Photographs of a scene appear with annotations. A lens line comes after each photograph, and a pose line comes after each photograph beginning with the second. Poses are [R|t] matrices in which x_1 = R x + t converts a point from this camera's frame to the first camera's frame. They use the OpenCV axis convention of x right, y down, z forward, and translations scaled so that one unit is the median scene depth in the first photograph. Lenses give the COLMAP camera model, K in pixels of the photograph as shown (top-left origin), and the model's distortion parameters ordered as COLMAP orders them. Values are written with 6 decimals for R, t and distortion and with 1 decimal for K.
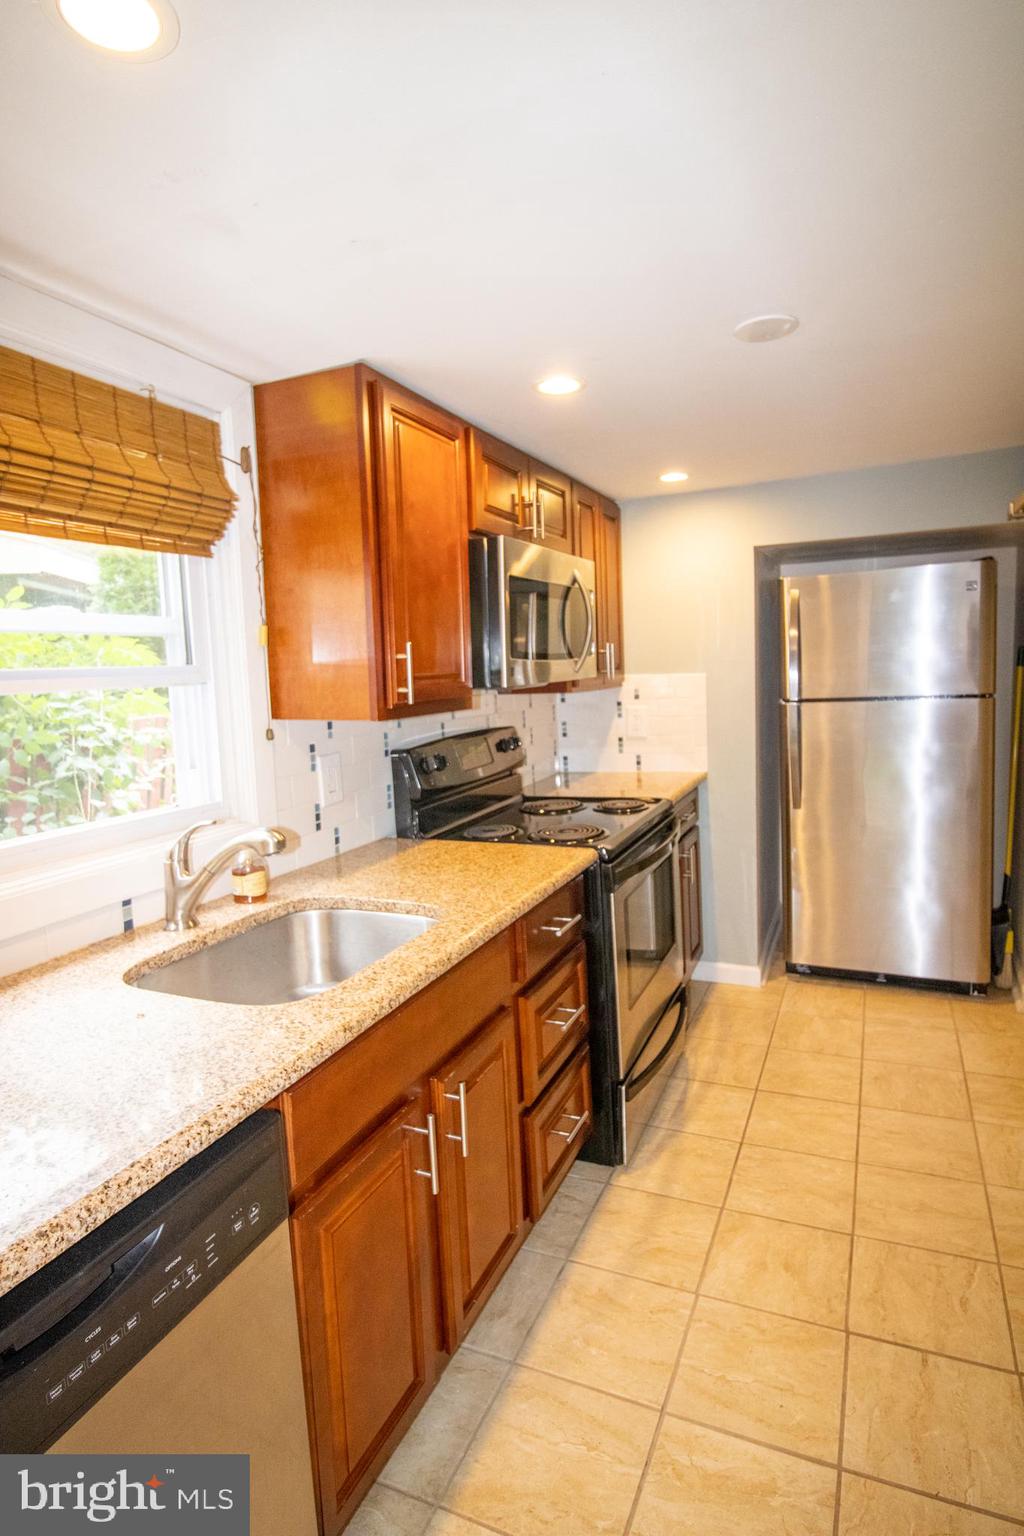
lens RADIAL K [[854.5, 0, 514.3], [0, 854.5, 765.2], [0, 0, 1]] dist [-0.006231, -0.008611]
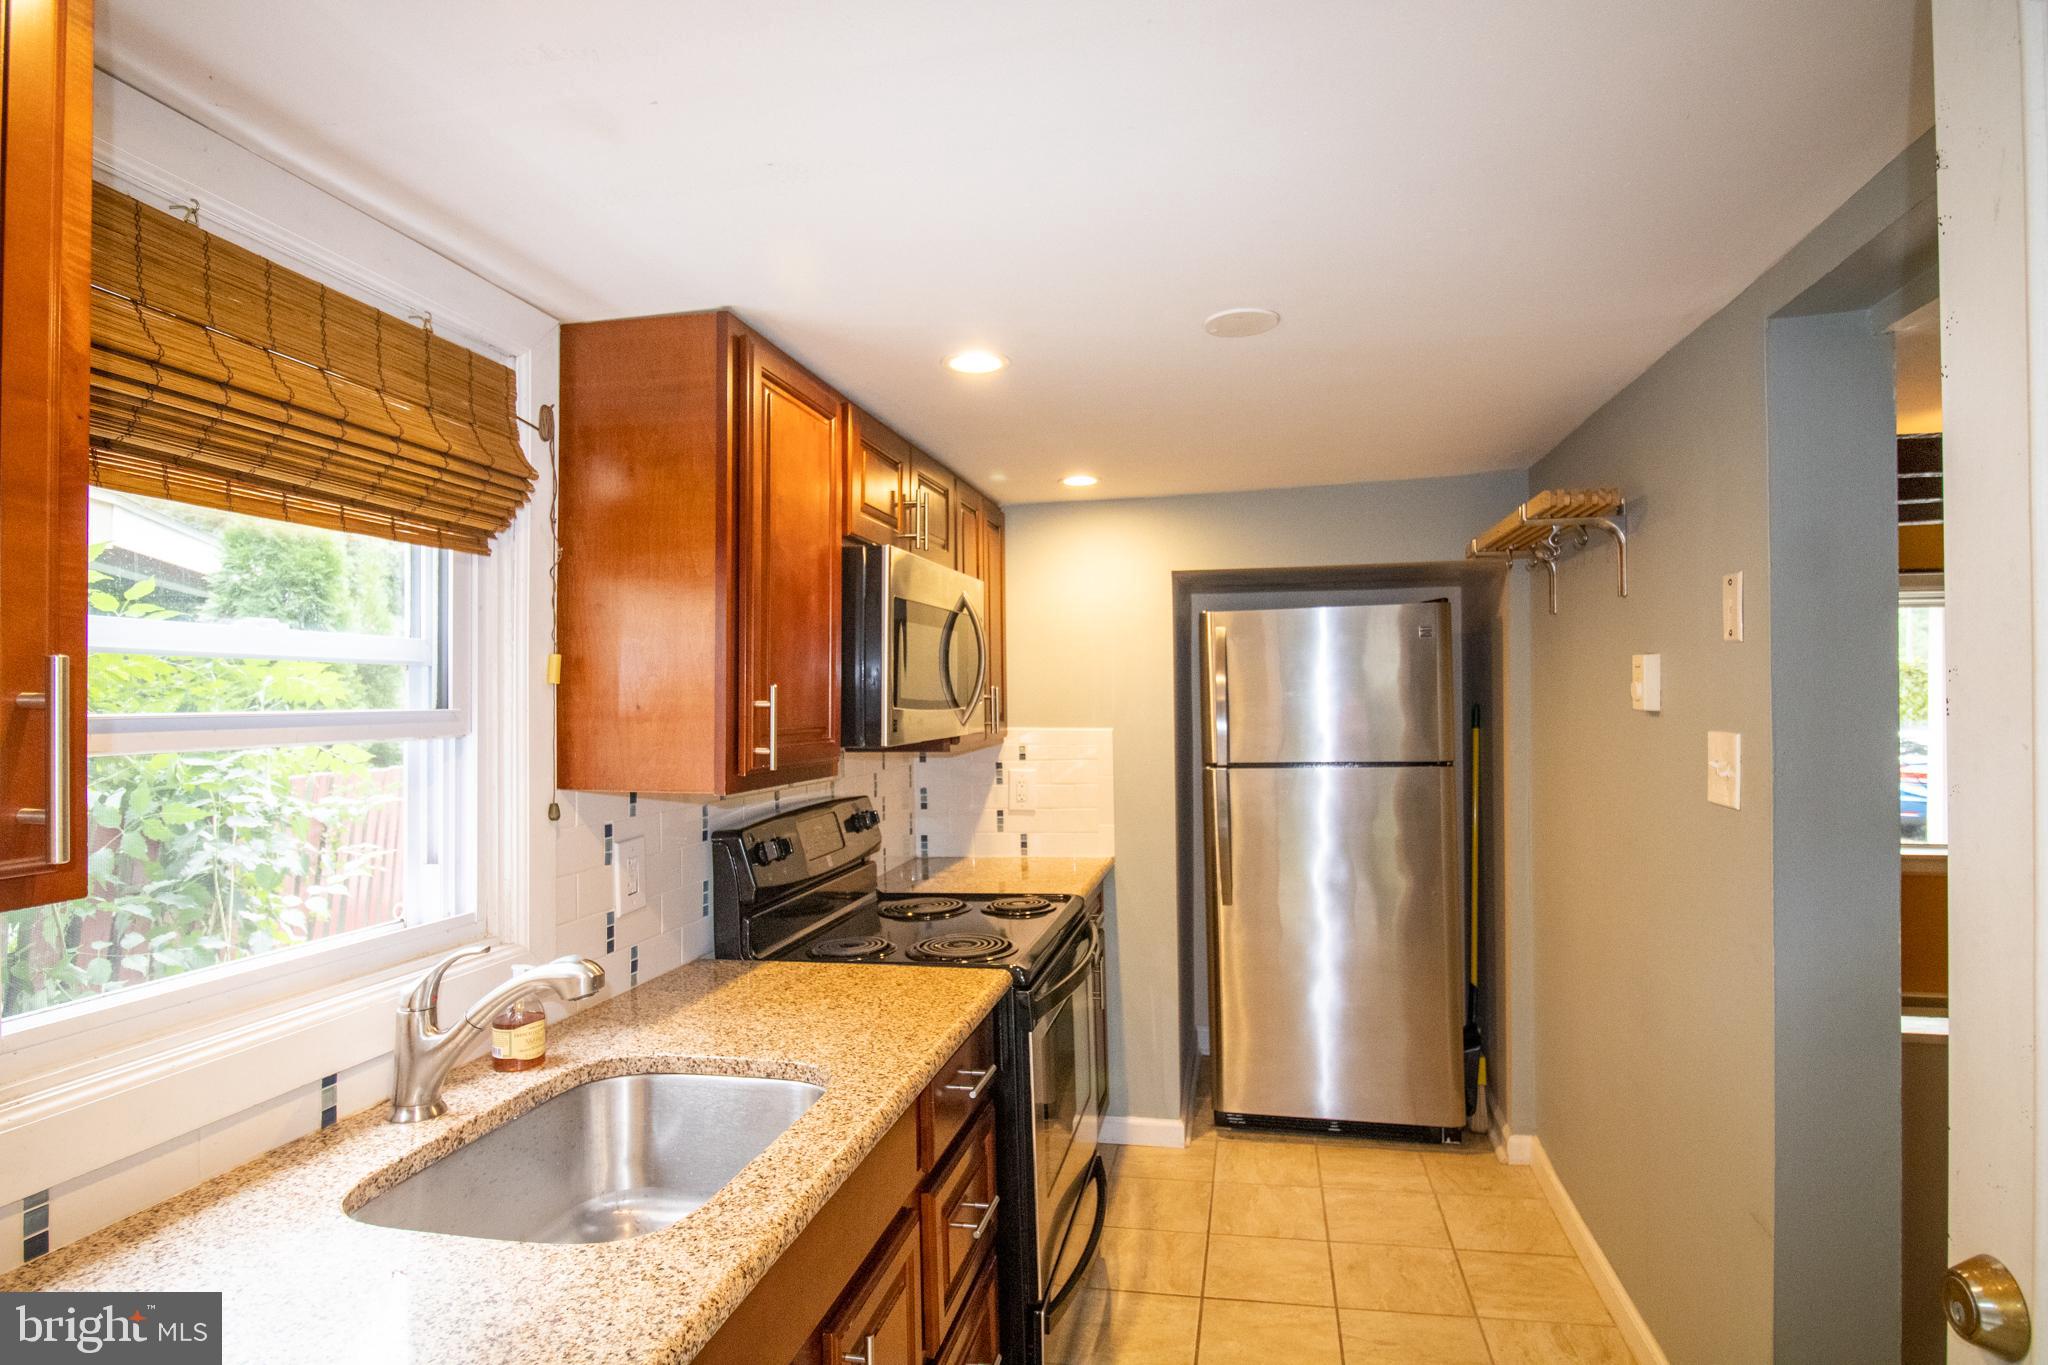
lens RADIAL K [[1139.3, 0, 1030.0], [0, 1139.3, 678.3], [0, 0, 1]] dist [-0.006231, -0.008611]
pose [[0.974860, 0.031002, 0.220650, -0.112228], [-0.000557, 0.990609, -0.136721, -0.016363], [-0.222816, 0.133161, 0.965723, 0.021625]]
